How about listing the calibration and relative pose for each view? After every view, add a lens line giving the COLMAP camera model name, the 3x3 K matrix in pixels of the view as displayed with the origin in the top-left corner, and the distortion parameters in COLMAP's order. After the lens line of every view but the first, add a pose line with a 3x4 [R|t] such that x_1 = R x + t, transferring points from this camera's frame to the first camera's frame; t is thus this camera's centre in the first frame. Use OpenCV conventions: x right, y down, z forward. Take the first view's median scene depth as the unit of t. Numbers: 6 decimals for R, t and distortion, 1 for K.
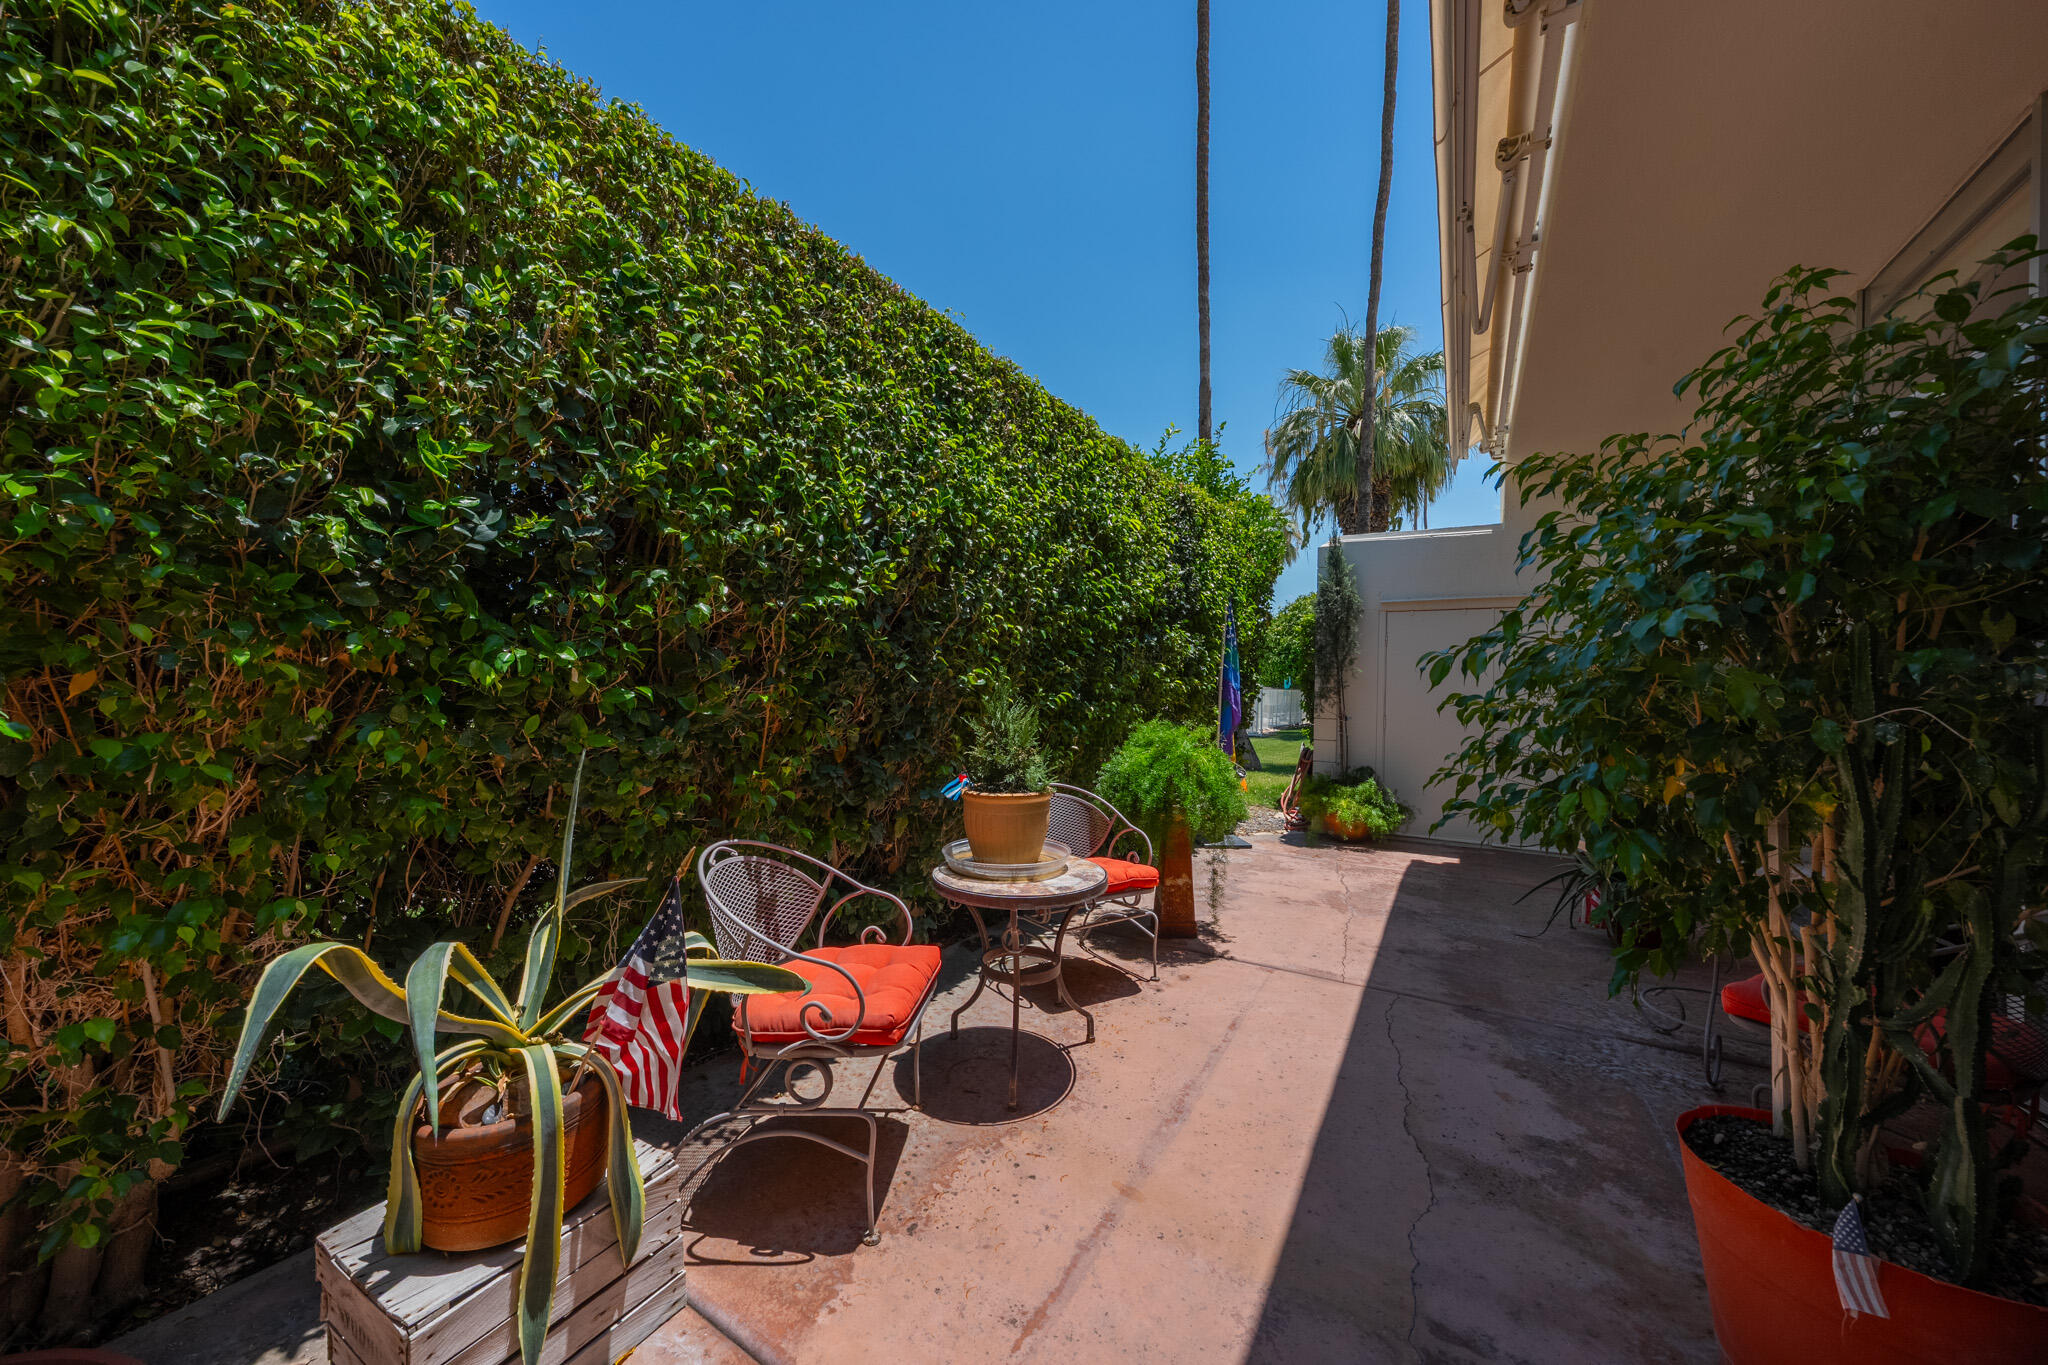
lens RADIAL K [[695.8, 0, 1029.5], [0, 695.8, 687.1], [0, 0, 1]] dist [-0.002593, -0.000163]
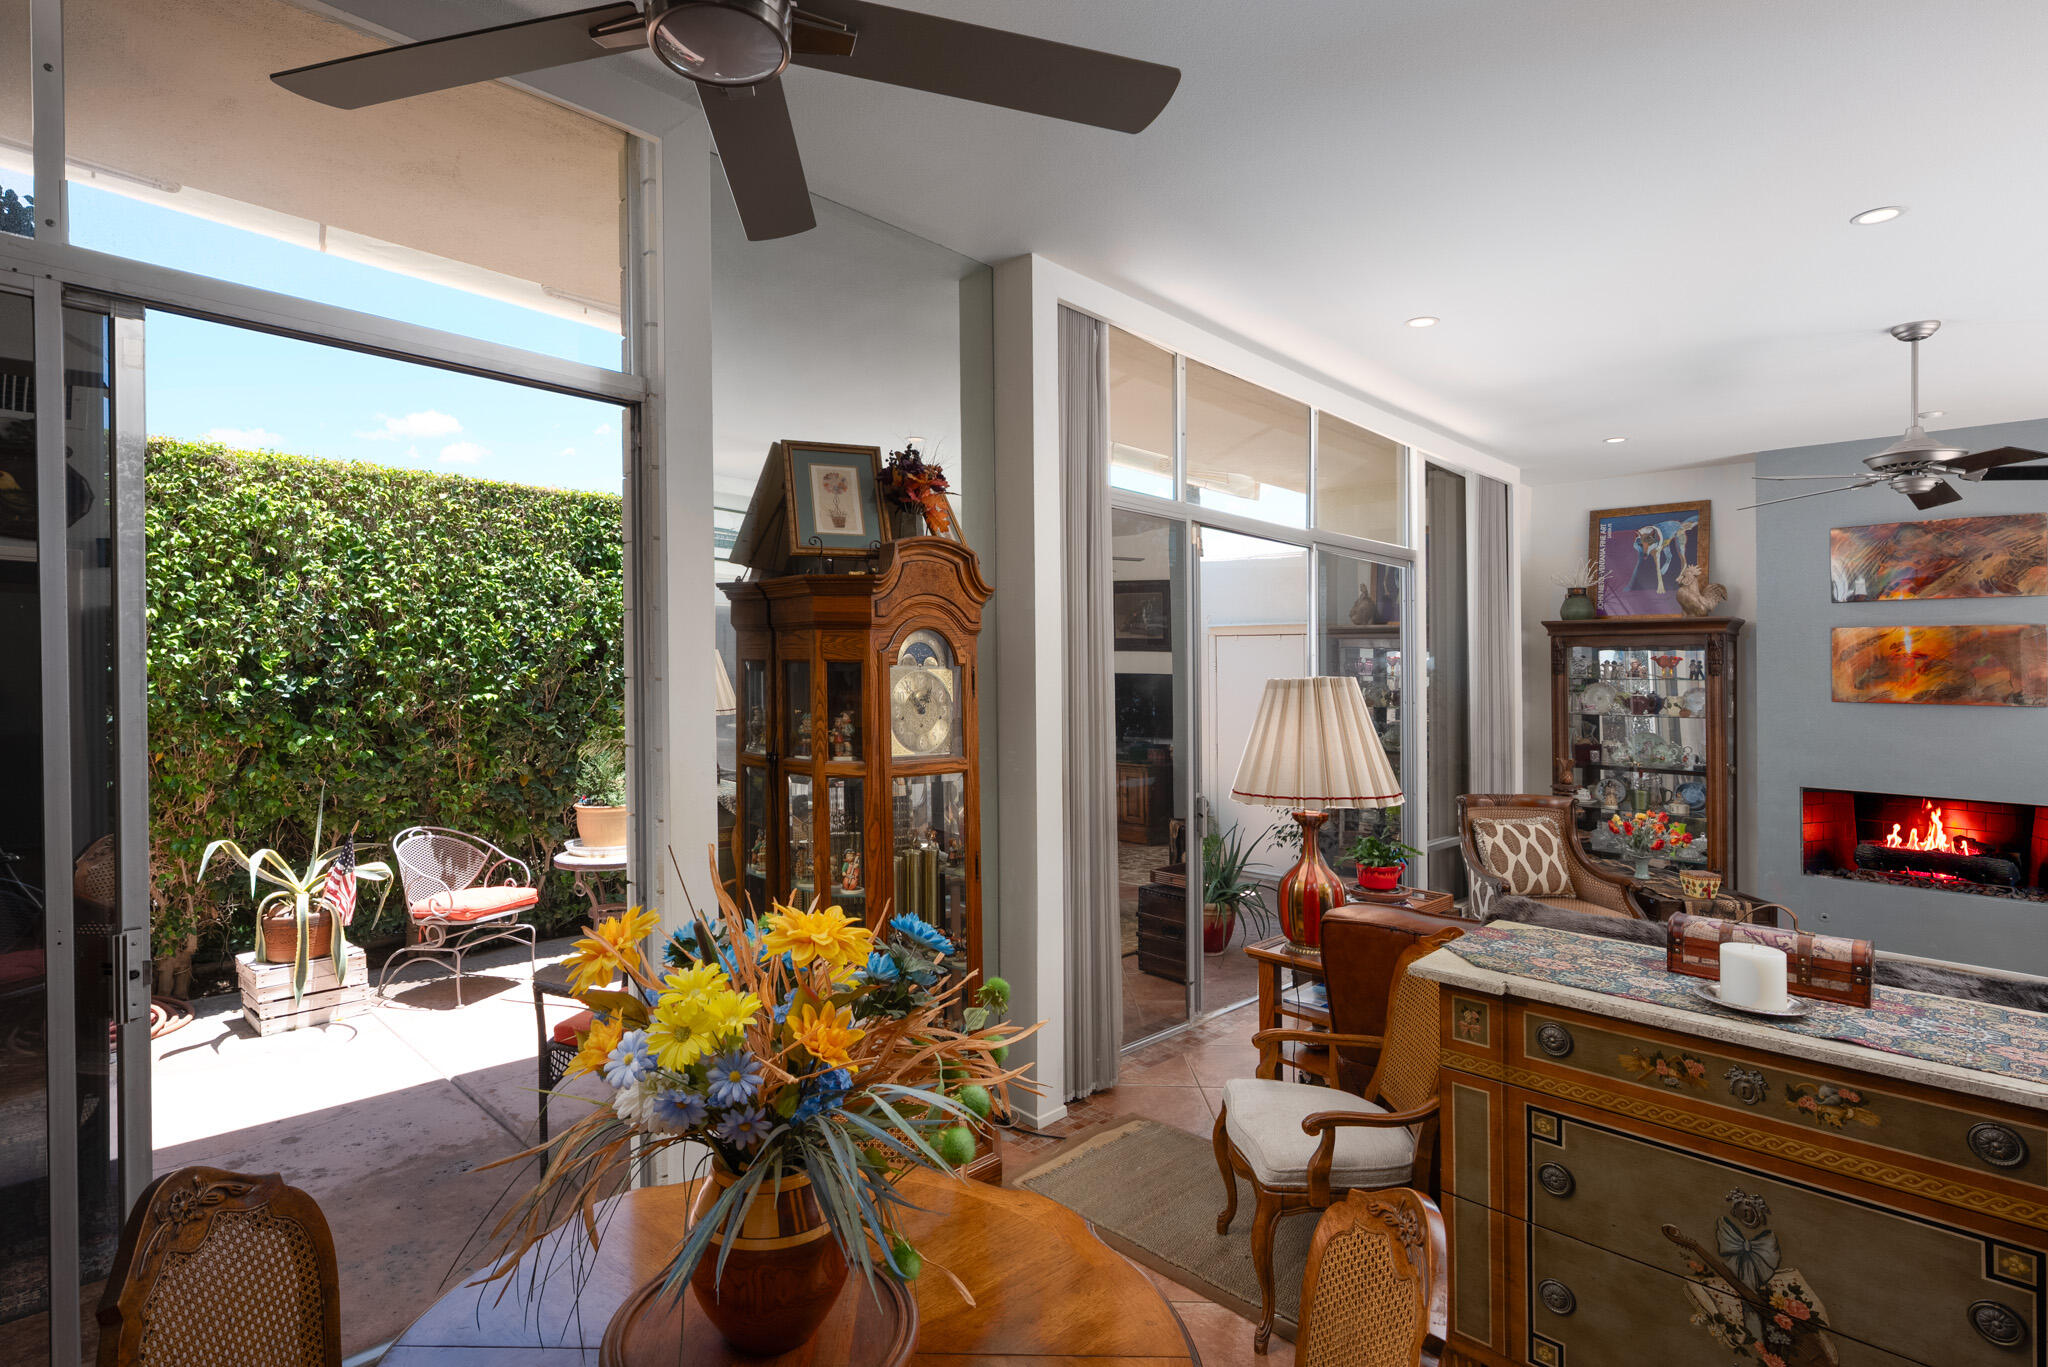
lens RADIAL K [[1016.1, 0, 1022.0], [0, 1016.1, 723.7], [0, 0, 1]] dist [0.000351, 0.000187]
pose [[0.977758, 0.003808, -0.209702, 1.522381], [0.006730, 0.998751, 0.049517, -0.164912], [0.209628, -0.049827, 0.976511, -1.192277]]
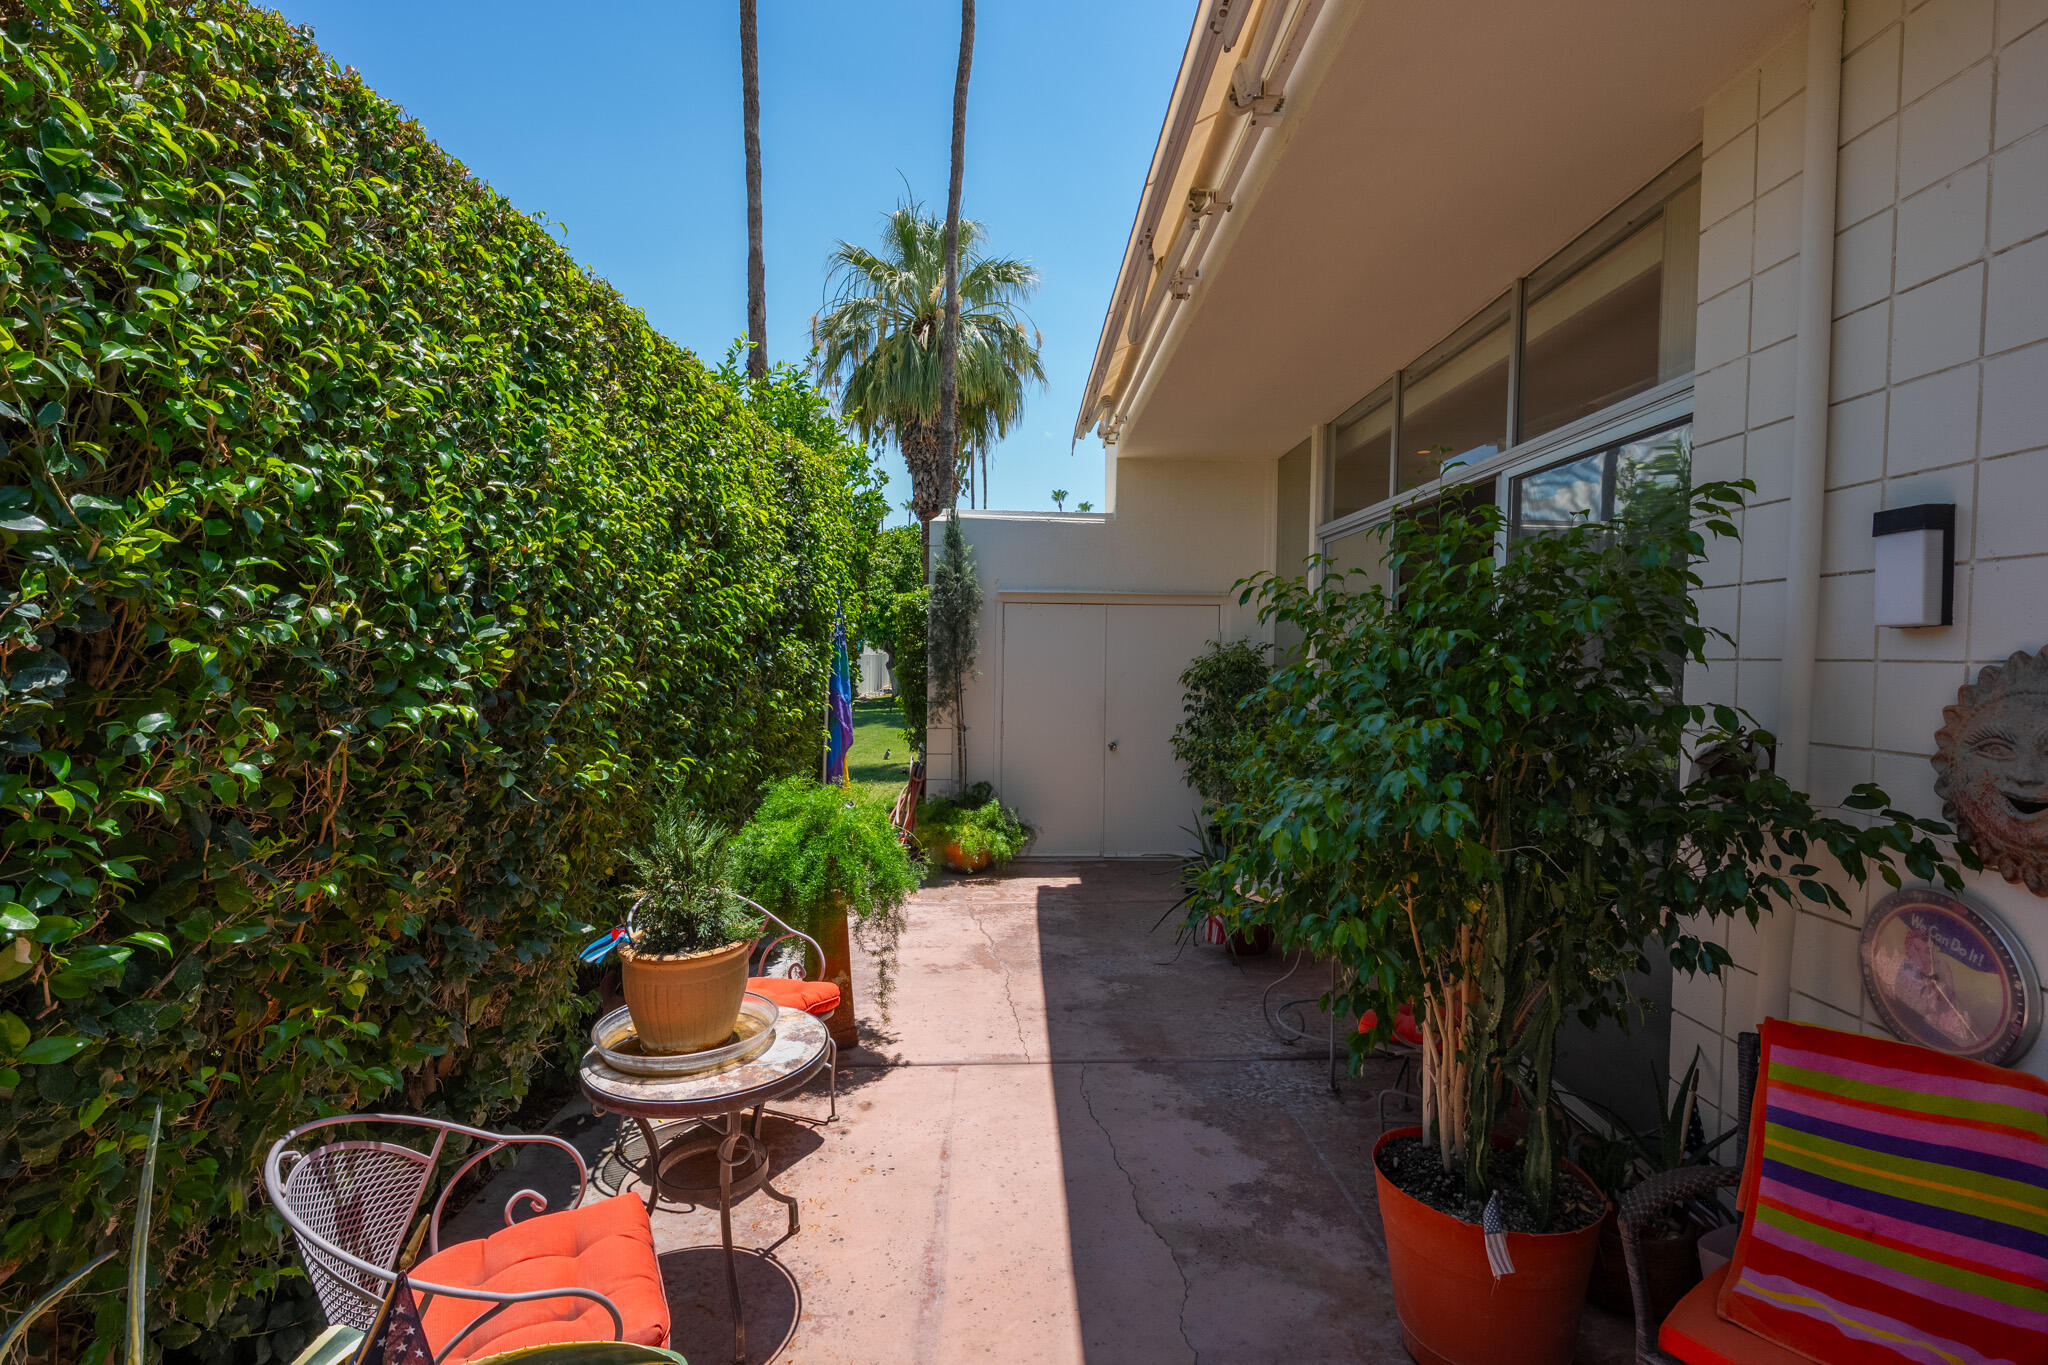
lens RADIAL K [[939.3, 0, 1033.5], [0, 939.3, 688.6], [0, 0, 1]] dist [-0.003264, -0.000697]
pose [[0.836848, -0.030682, 0.546575, -0.274844], [0.001733, 0.998572, 0.053403, -0.178620], [-0.547432, -0.043743, 0.835706, -0.009790]]
